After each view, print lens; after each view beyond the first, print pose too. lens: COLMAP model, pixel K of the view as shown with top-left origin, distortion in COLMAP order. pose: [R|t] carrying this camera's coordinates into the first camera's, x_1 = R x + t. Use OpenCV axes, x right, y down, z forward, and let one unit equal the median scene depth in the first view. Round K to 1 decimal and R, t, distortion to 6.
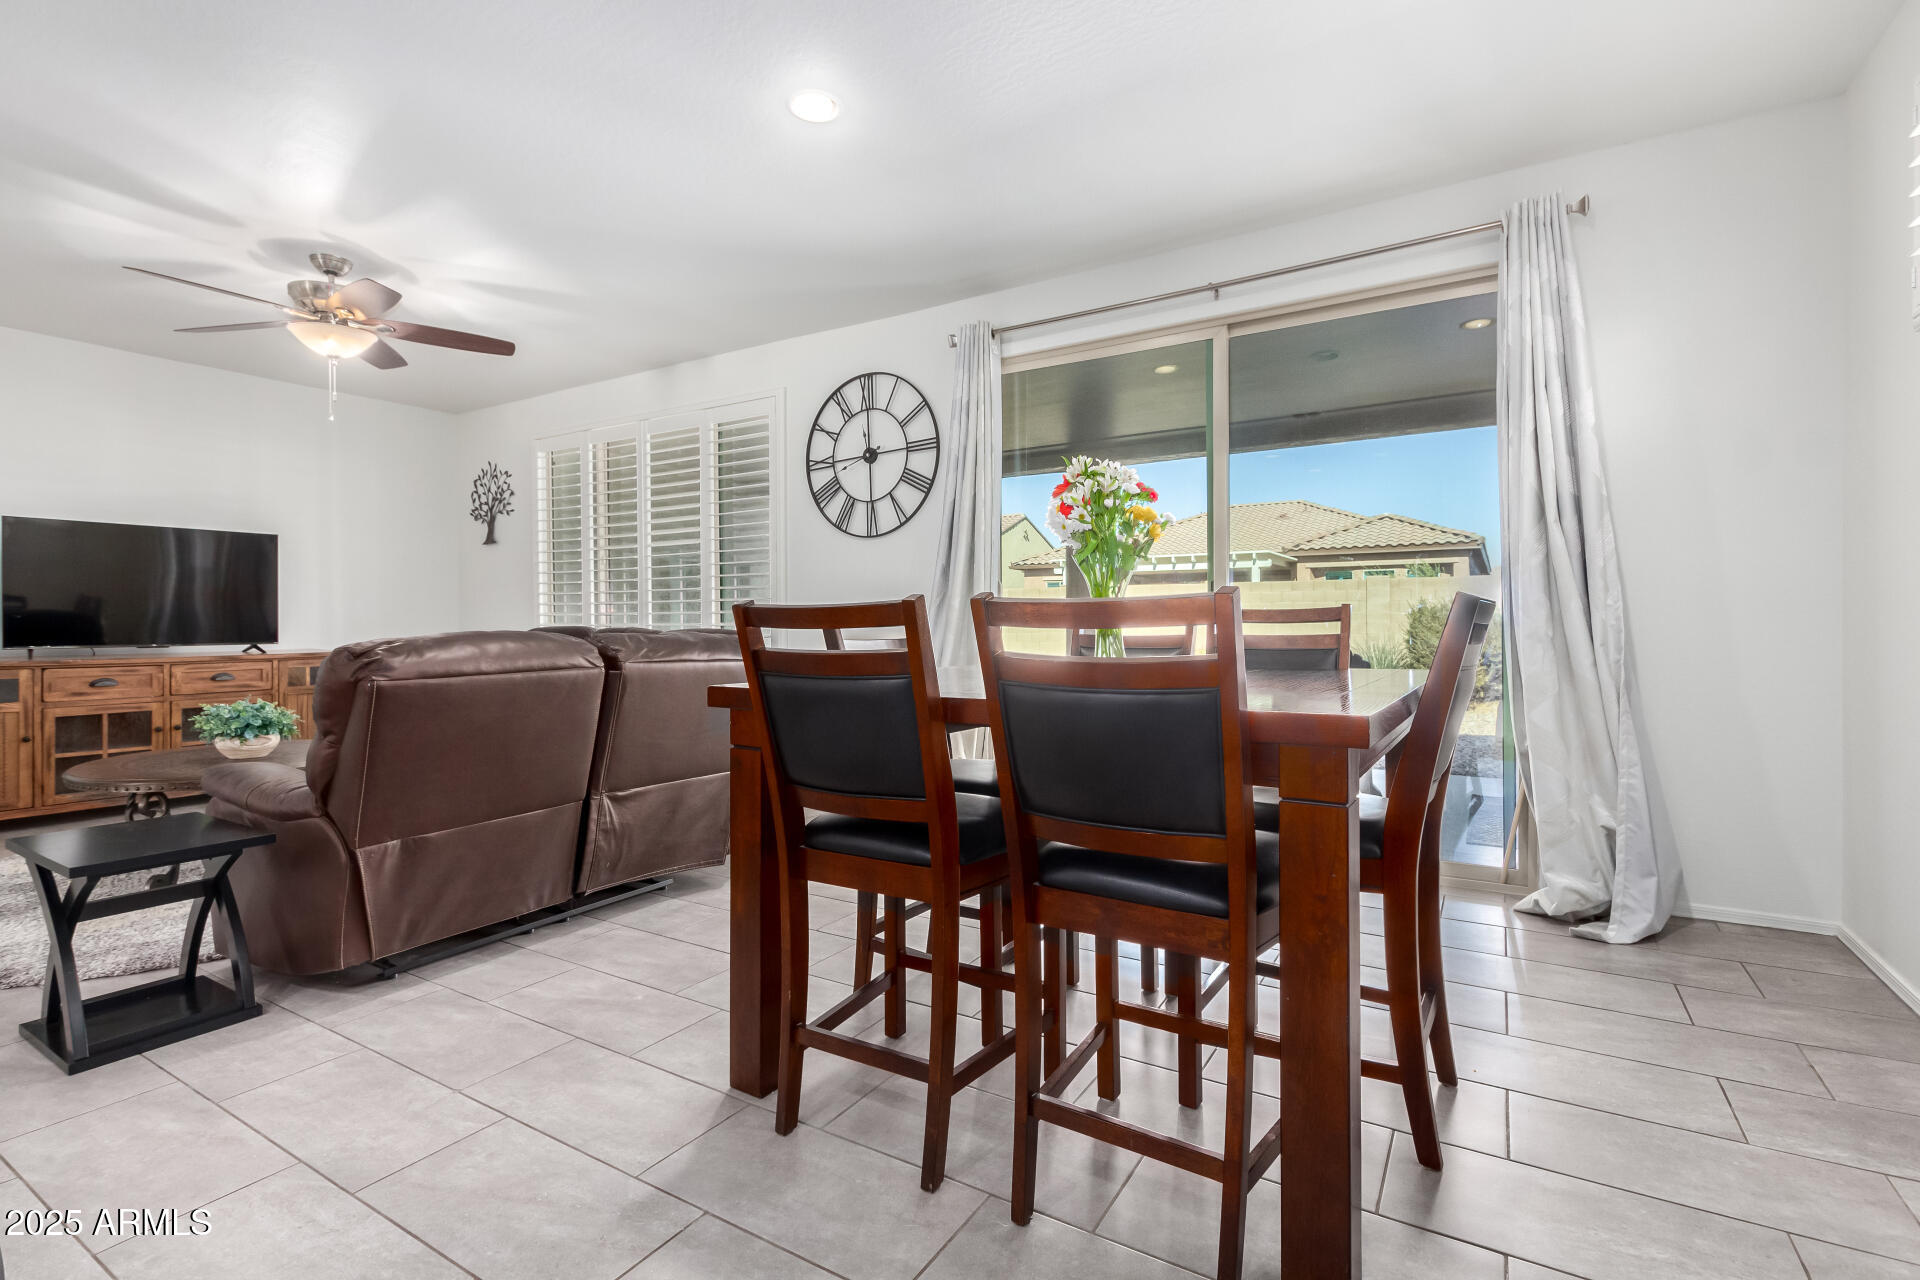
lens RADIAL K [[917.9, 0, 920.1], [0, 917.9, 622.6], [0, 0, 1]] dist [0.003483, 0.000758]
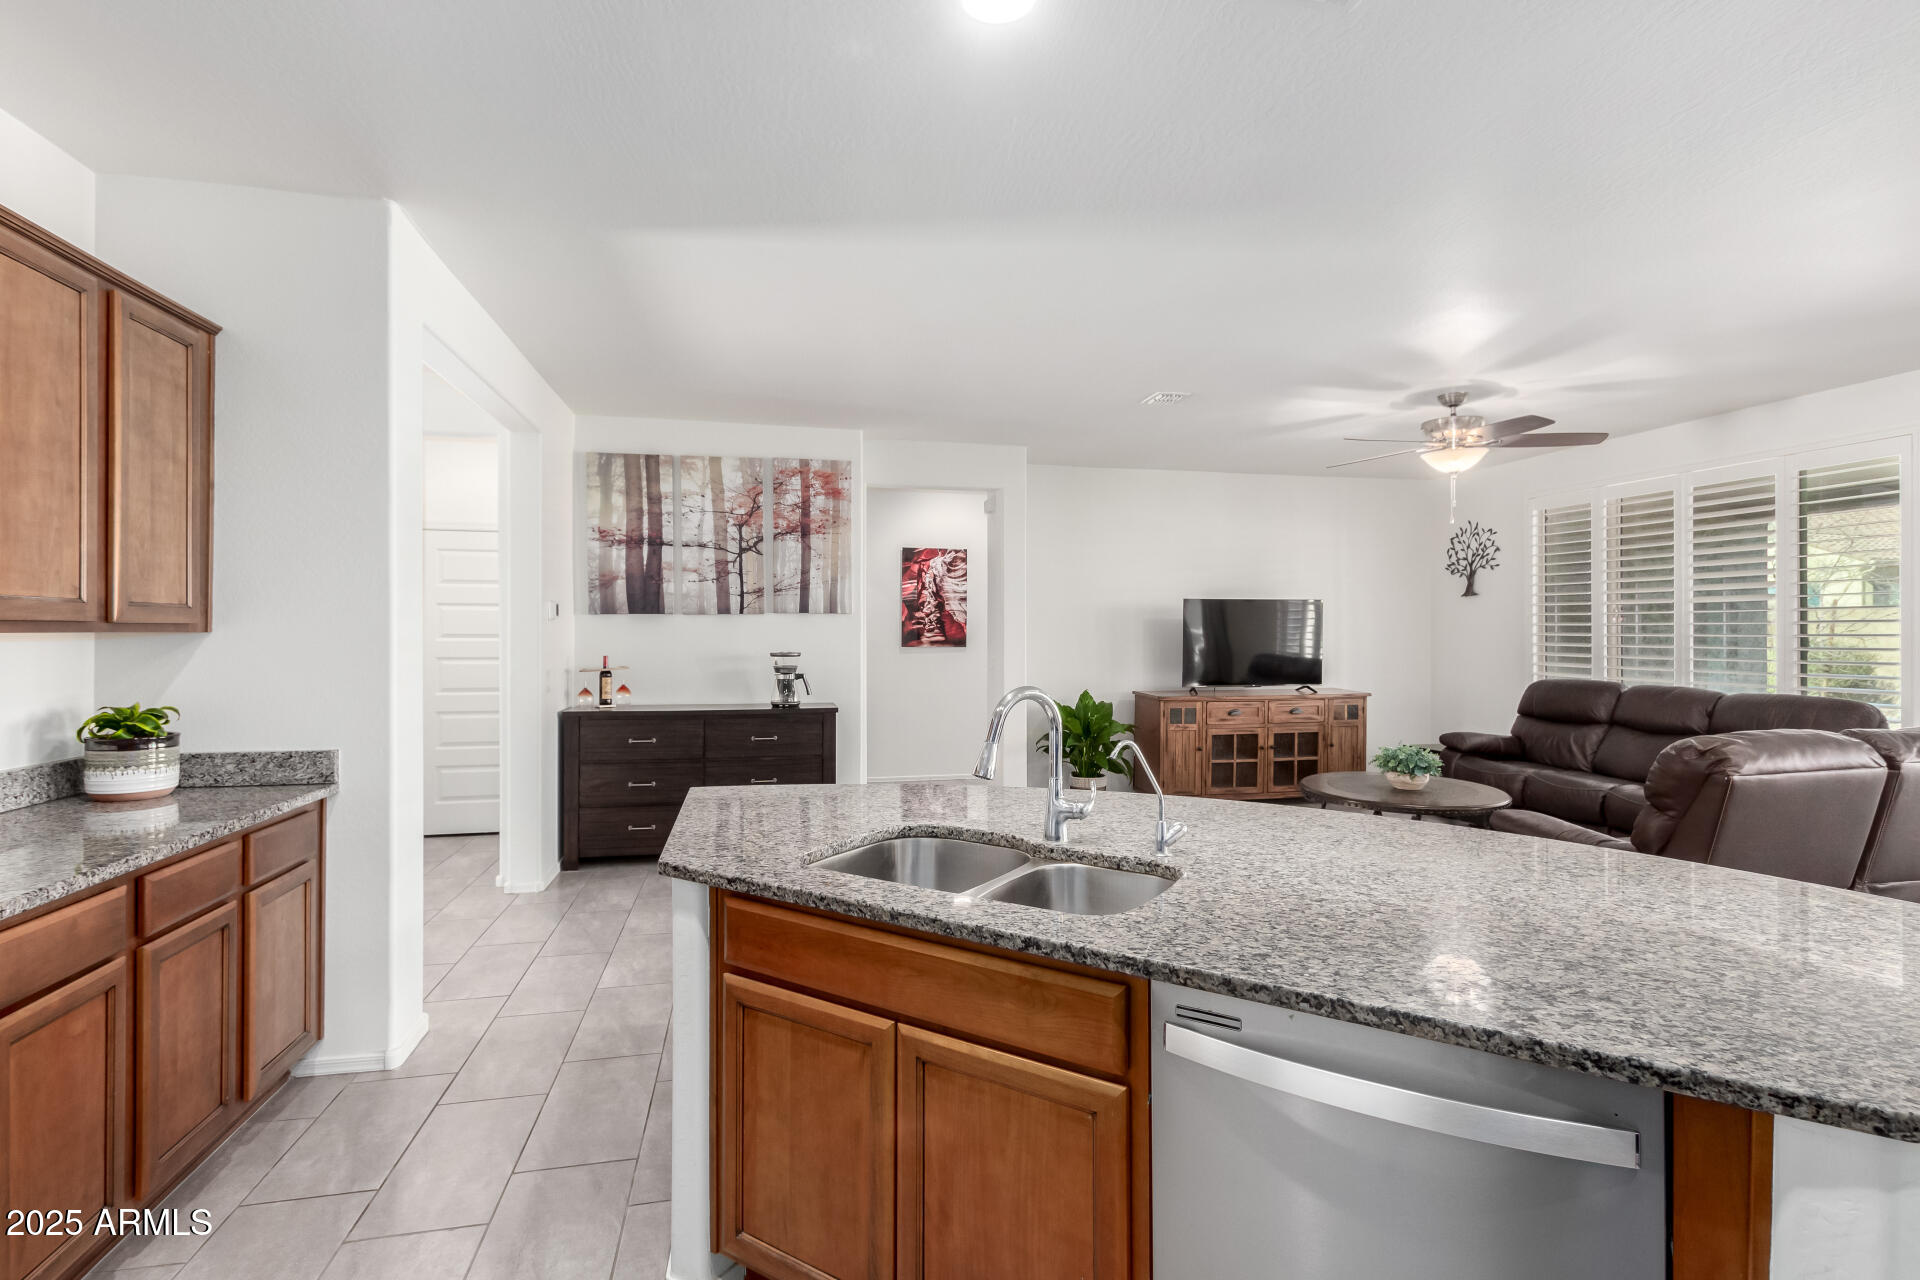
lens RADIAL K [[891.0, 0, 960.0], [0, 891.0, 640.0], [0, 0, 1]] dist [-0.000274, -0.000868]
pose [[0.703807, 0.011789, -0.710294, -0.200303], [-0.007873, 0.999930, 0.008796, -0.053652], [0.710348, -0.000599, 0.703851, -0.260747]]
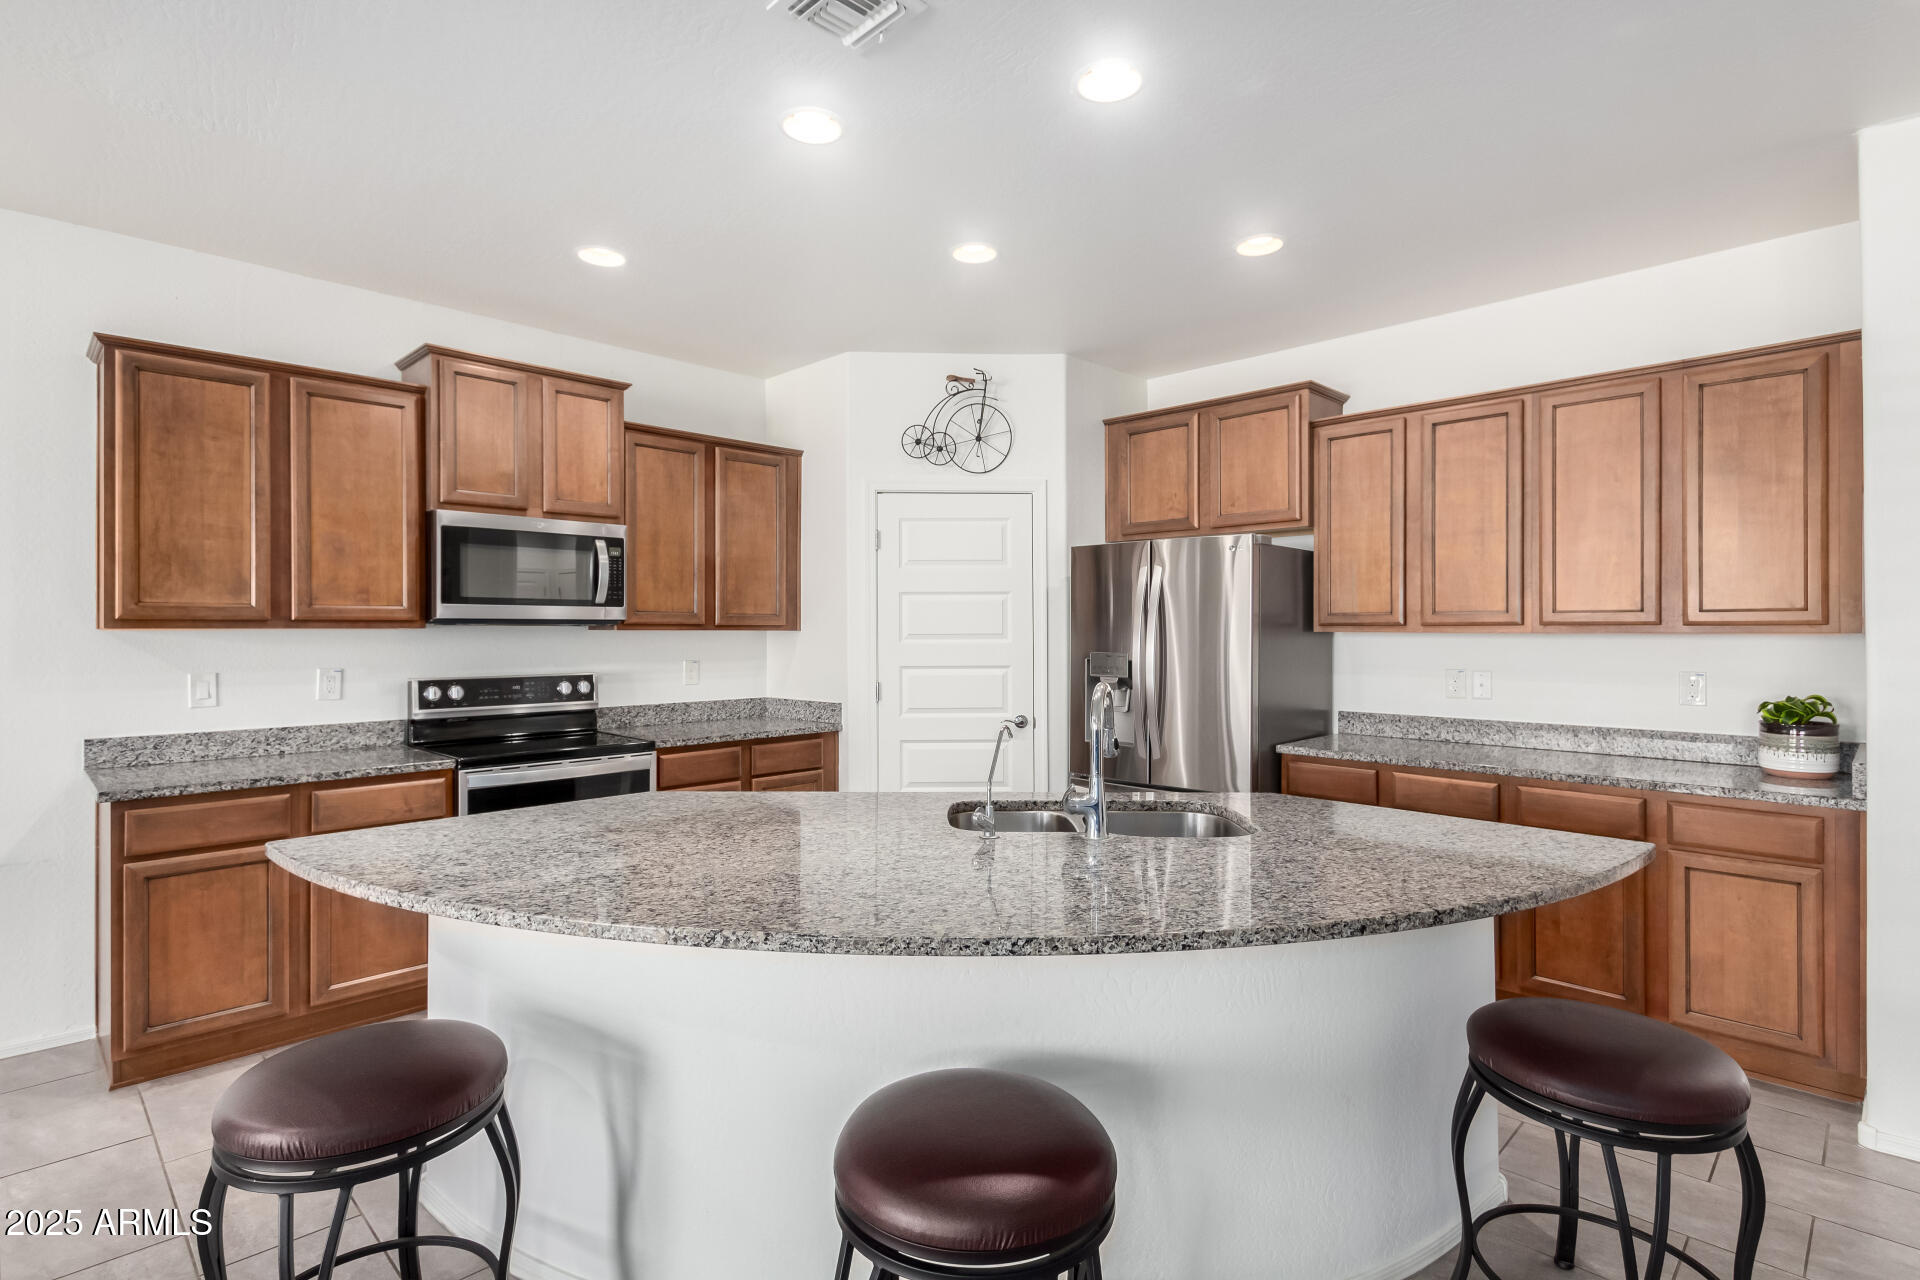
lens RADIAL K [[961.8, 0, 987.7], [0, 961.8, 629.3], [0, 0, 1]] dist [0.013214, -0.000972]
pose [[-0.982440, 0.004401, 0.186529, -0.475269], [0.005237, 0.999978, 0.003990, -0.057540], [-0.186507, 0.004896, -0.982441, 0.452240]]
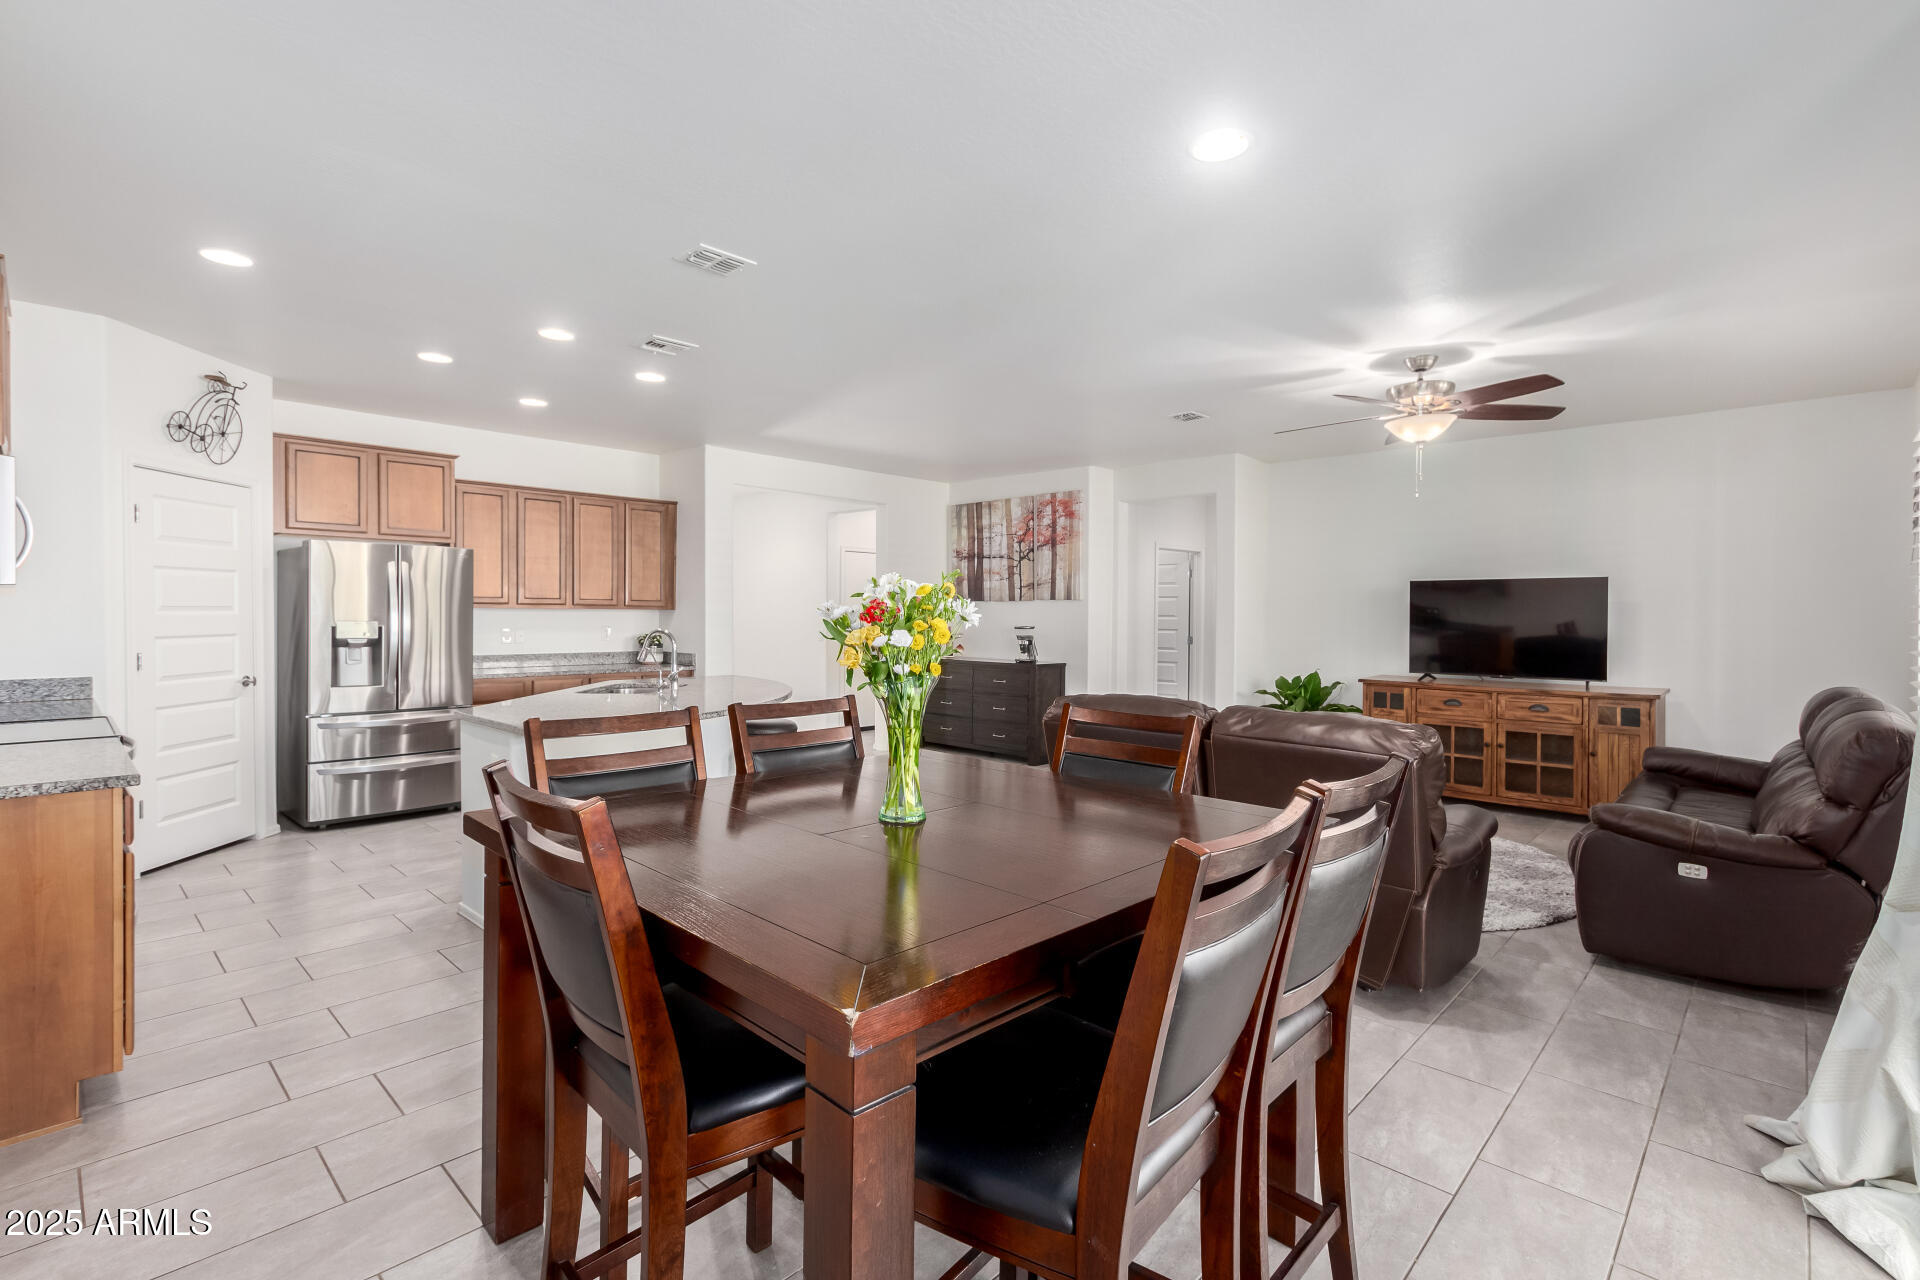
lens RADIAL K [[853.6, 0, 952.8], [0, 853.6, 619.3], [0, 0, 1]] dist [0.001575, 0.000582]
pose [[-0.180214, 0.009853, -0.983578, 0.428752], [-0.012766, 0.999842, 0.012355, -0.057510], [0.983545, 0.014782, -0.180060, 0.500696]]
